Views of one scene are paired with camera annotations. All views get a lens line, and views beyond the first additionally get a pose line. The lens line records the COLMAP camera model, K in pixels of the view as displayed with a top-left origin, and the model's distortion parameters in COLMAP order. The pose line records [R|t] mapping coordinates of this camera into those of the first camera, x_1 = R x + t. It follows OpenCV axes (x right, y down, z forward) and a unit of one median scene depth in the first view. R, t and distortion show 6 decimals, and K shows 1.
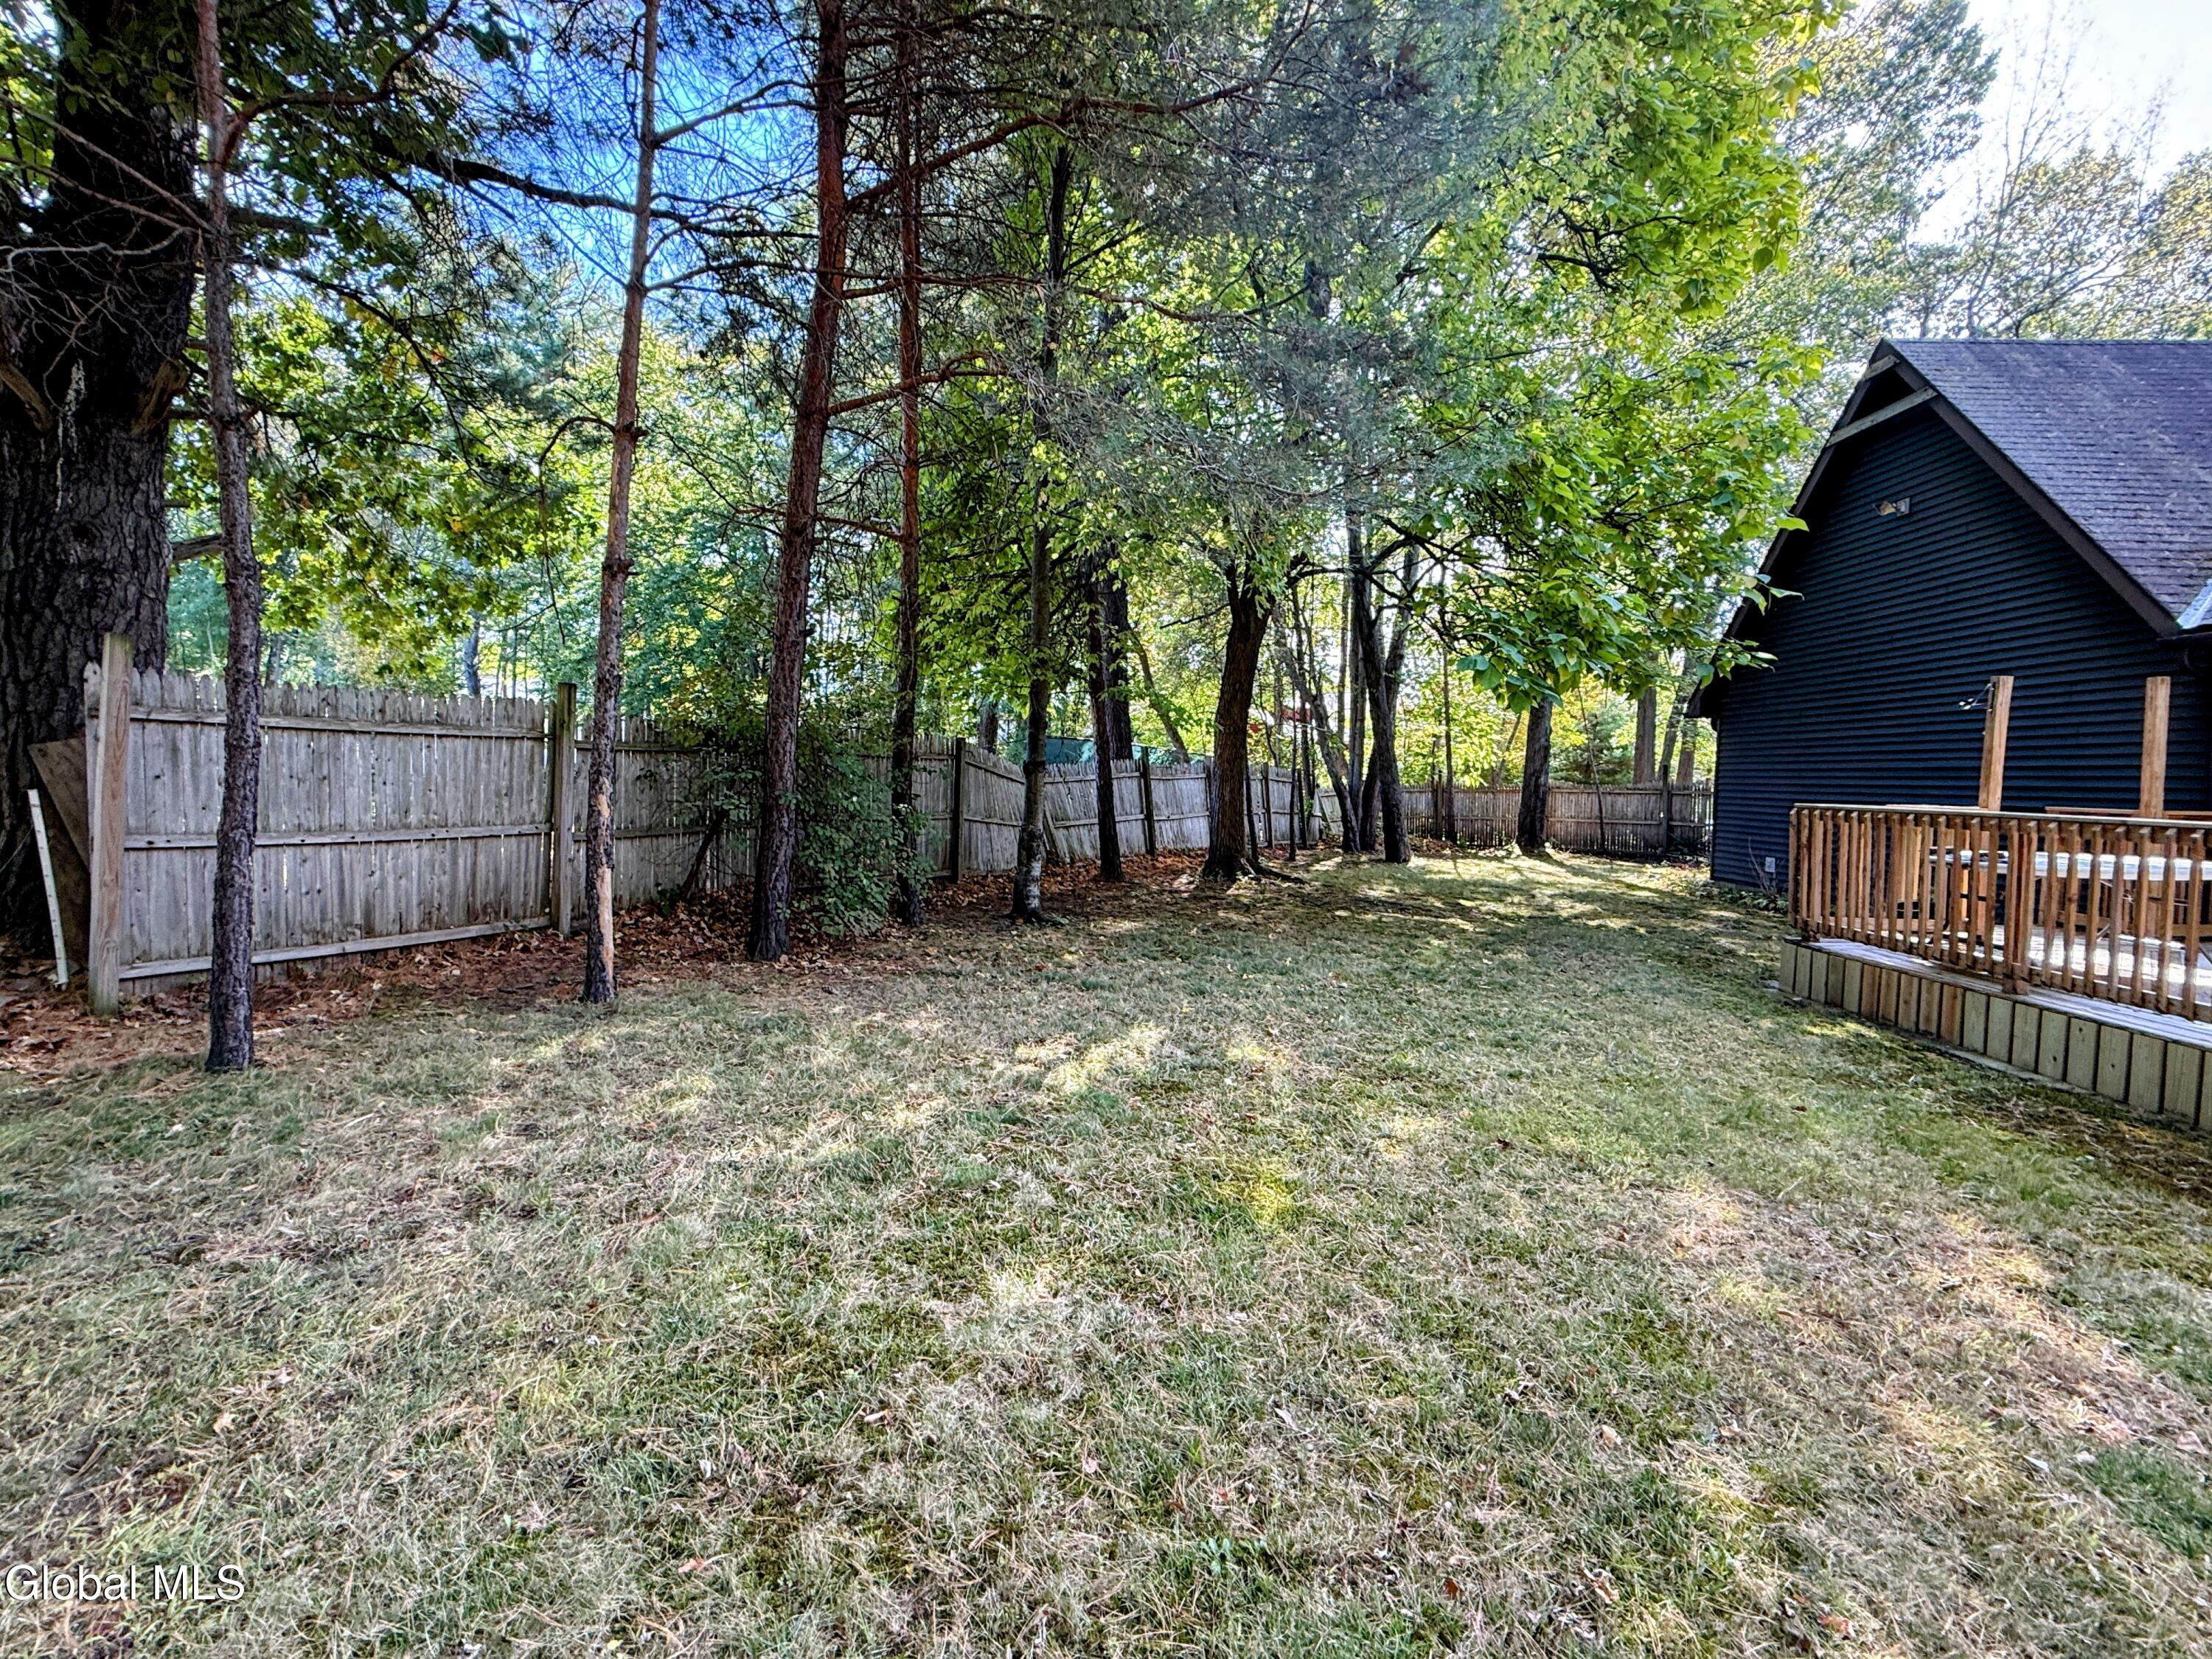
lens RADIAL K [[1020.6, 0, 1109.6], [0, 1020.6, 813.8], [0, 0, 1]] dist [-0.002535, -0.000276]
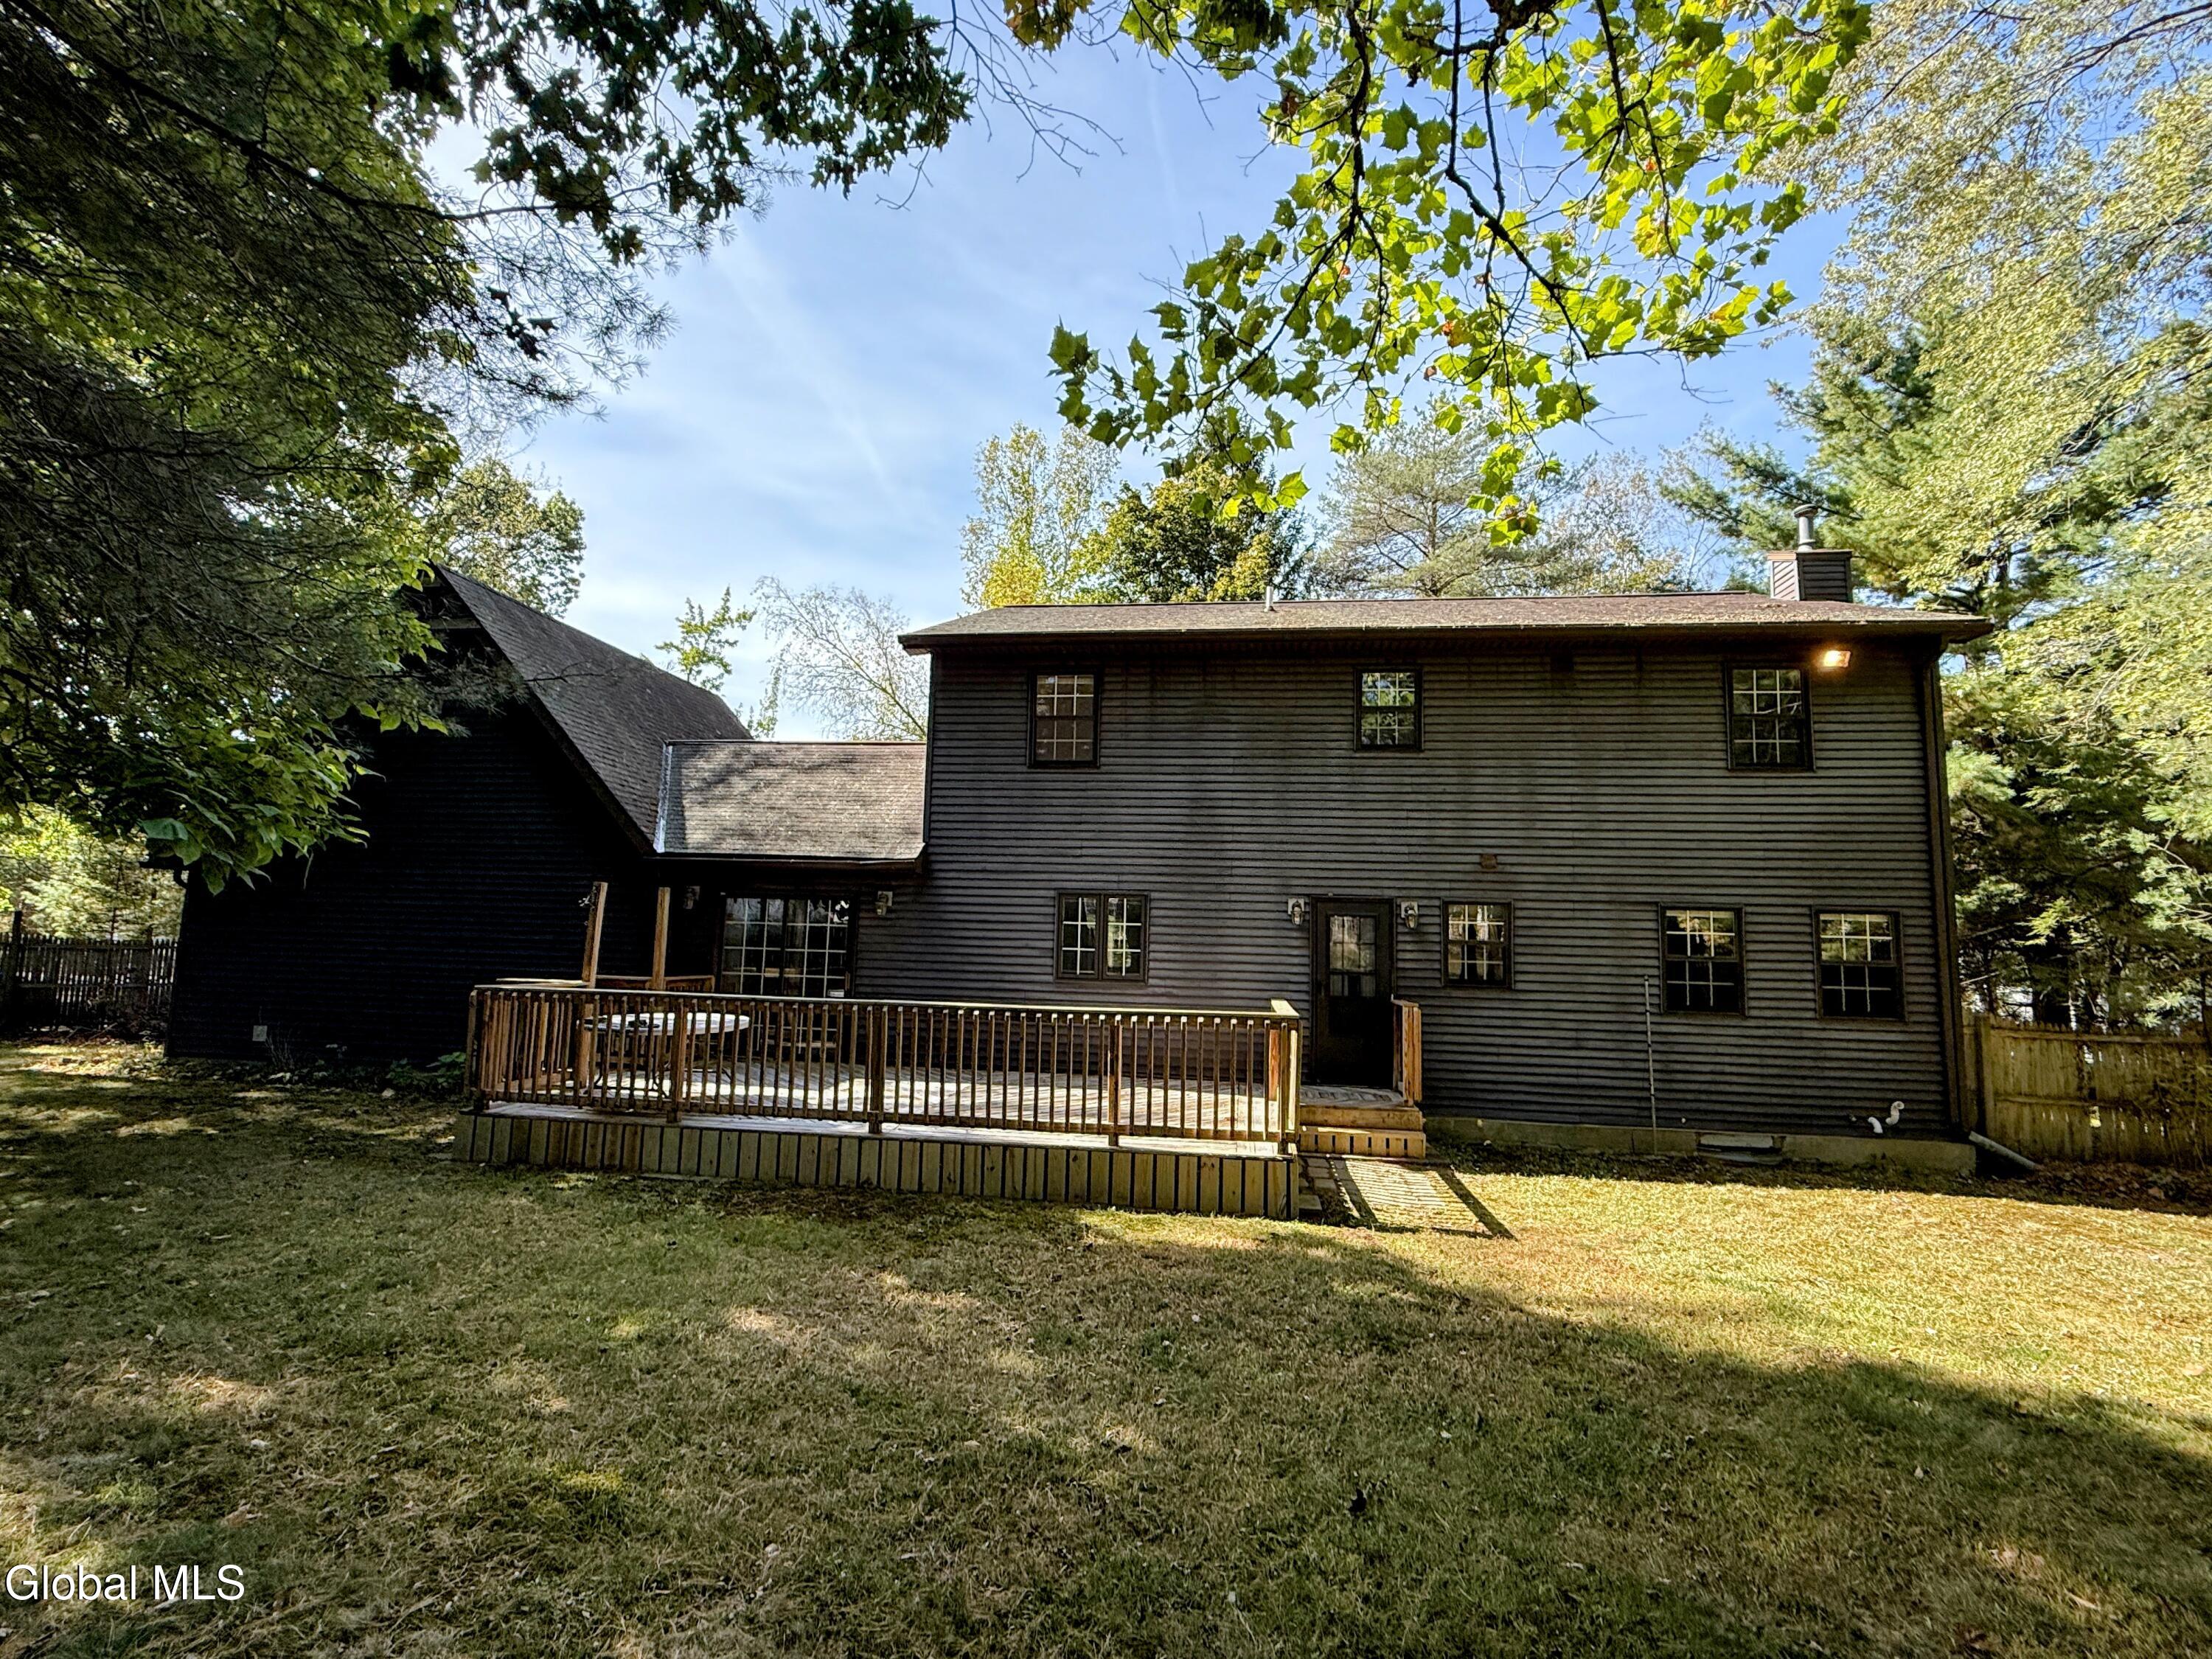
lens RADIAL K [[999.0, 0, 1110.8], [0, 999.0, 836.5], [0, 0, 1]] dist [-0.001462, 0.000157]
pose [[0.118650, 0.091665, 0.988696, -0.345124], [0.012057, 0.995523, -0.093745, -0.062057], [-0.992863, 0.023043, 0.117013, 0.171742]]
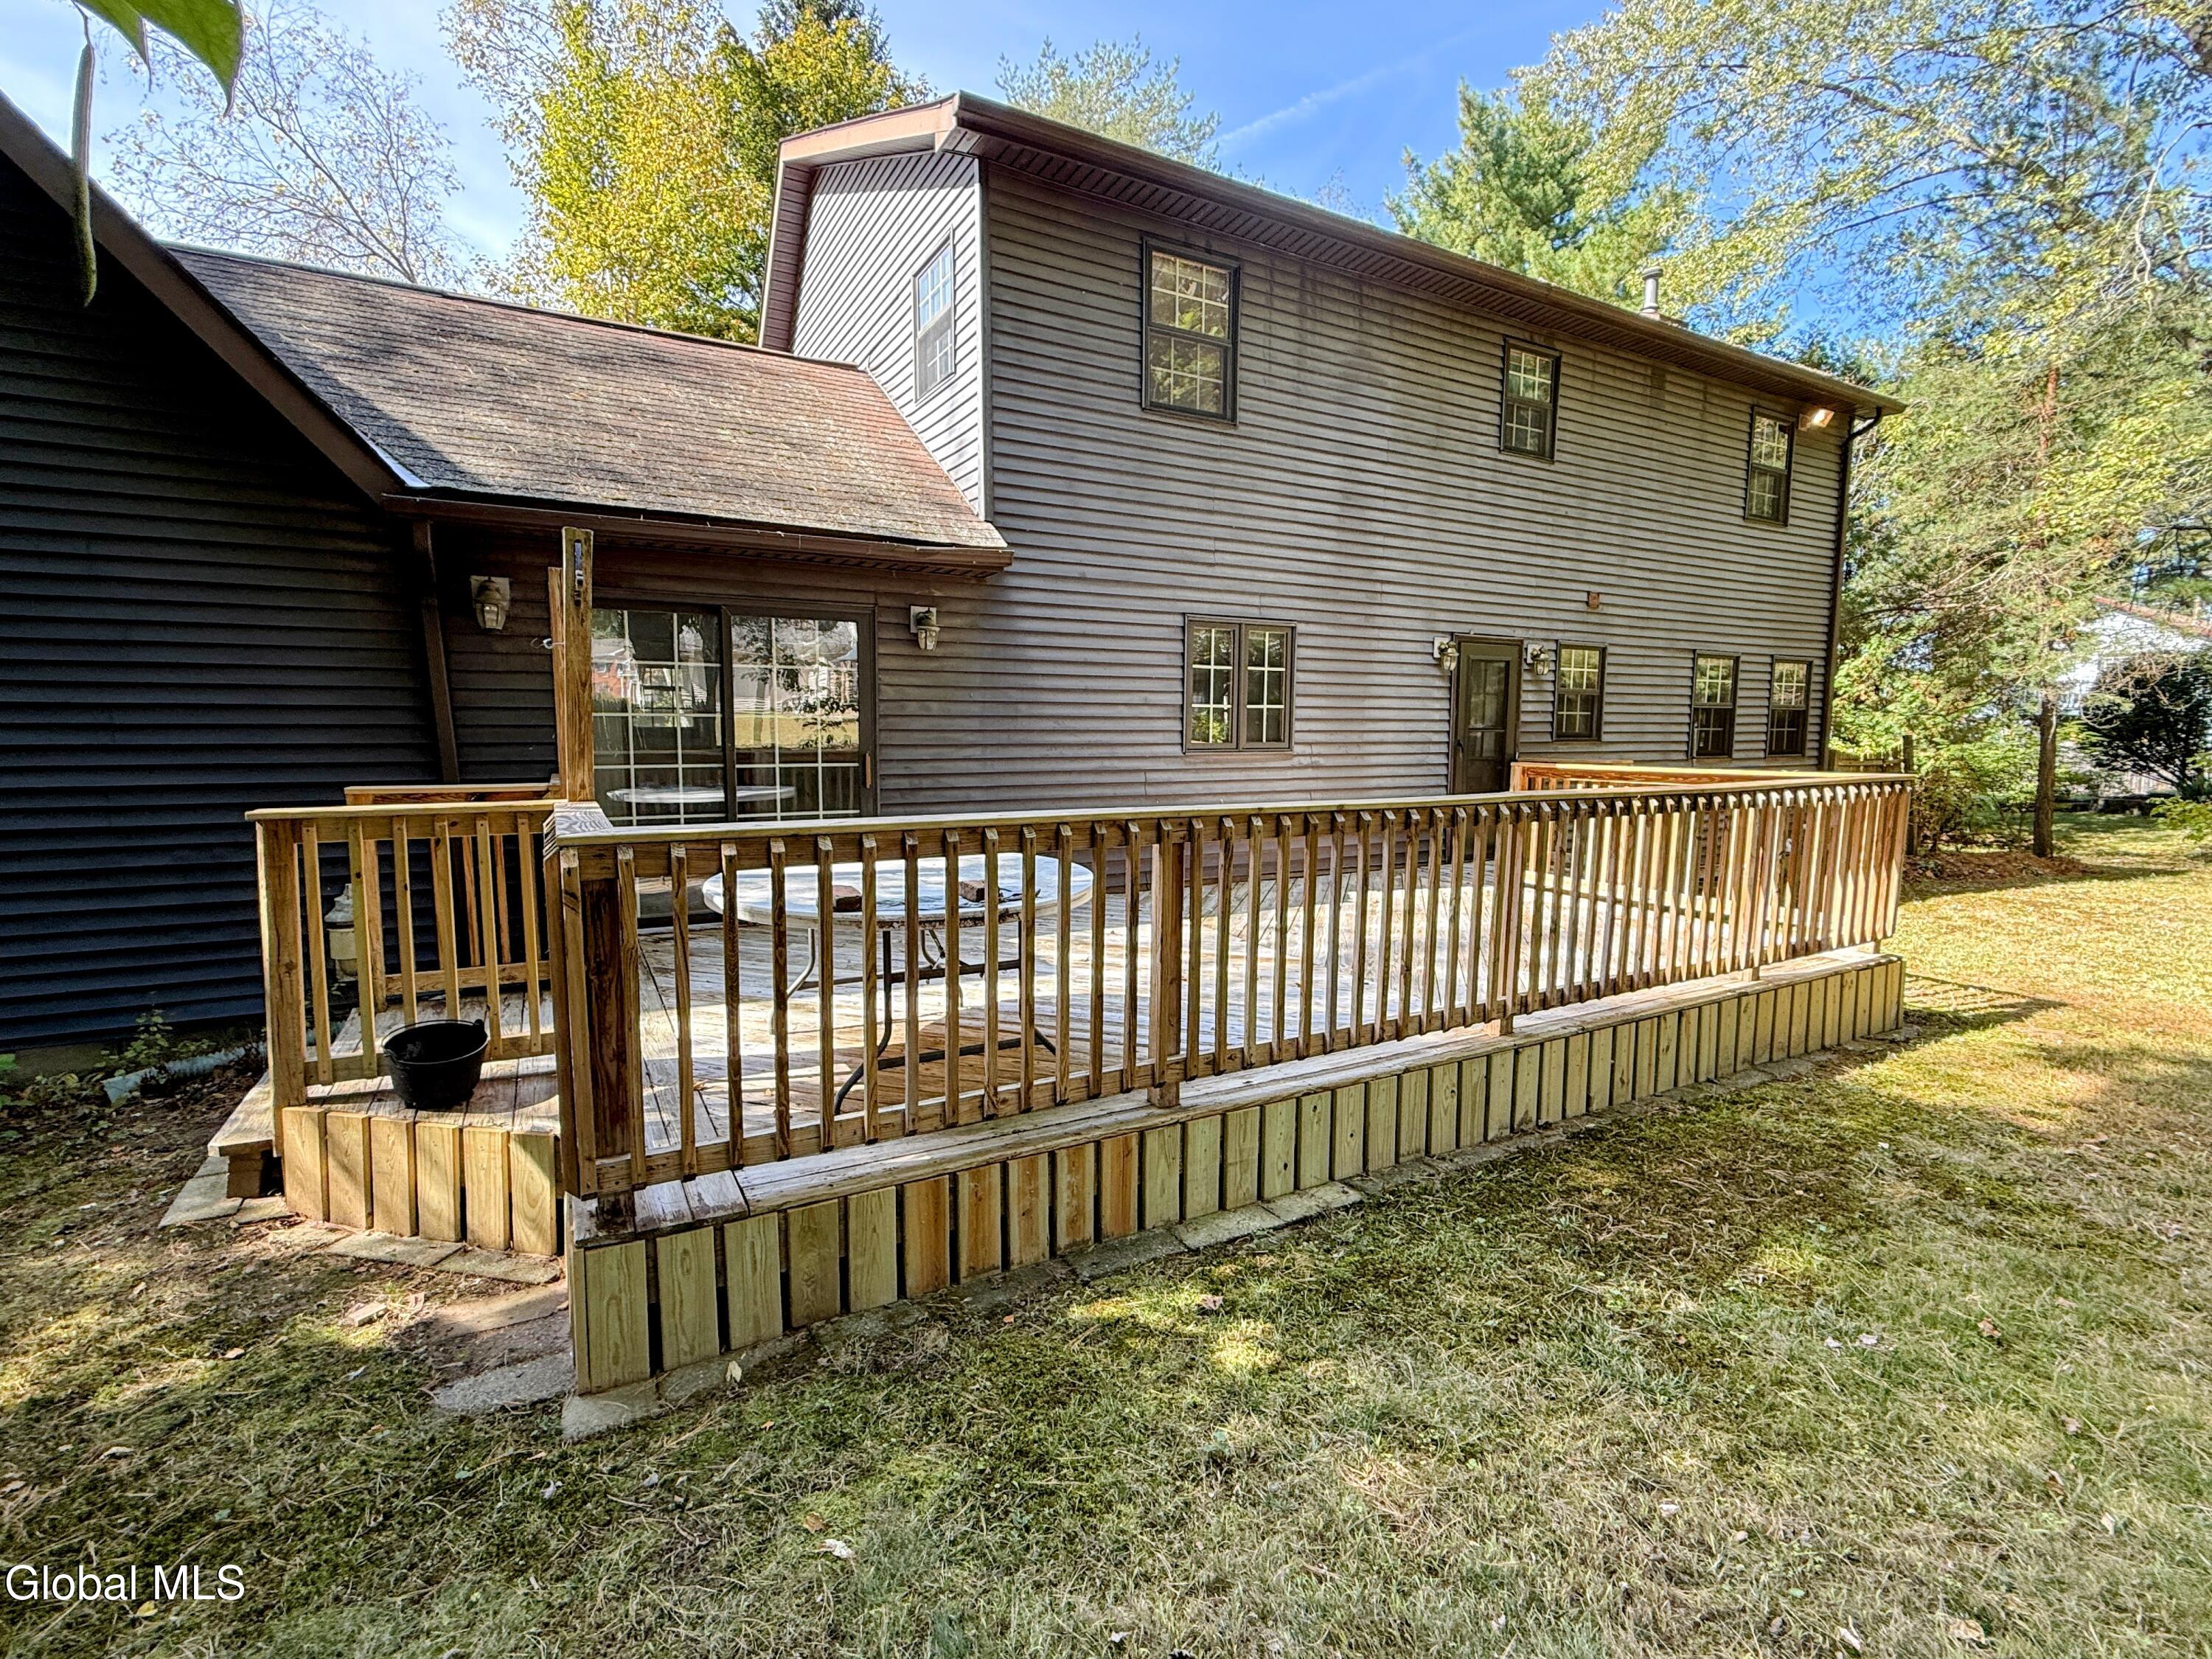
lens RADIAL K [[1020.6, 0, 1109.6], [0, 1020.6, 813.8], [0, 0, 1]] dist [-0.002535, -0.000276]
pose [[-0.505316, -0.096207, 0.857555, 0.309277], [0.020224, 0.992172, 0.123227, -0.056120], [-0.862698, 0.079611, -0.499415, 1.014206]]
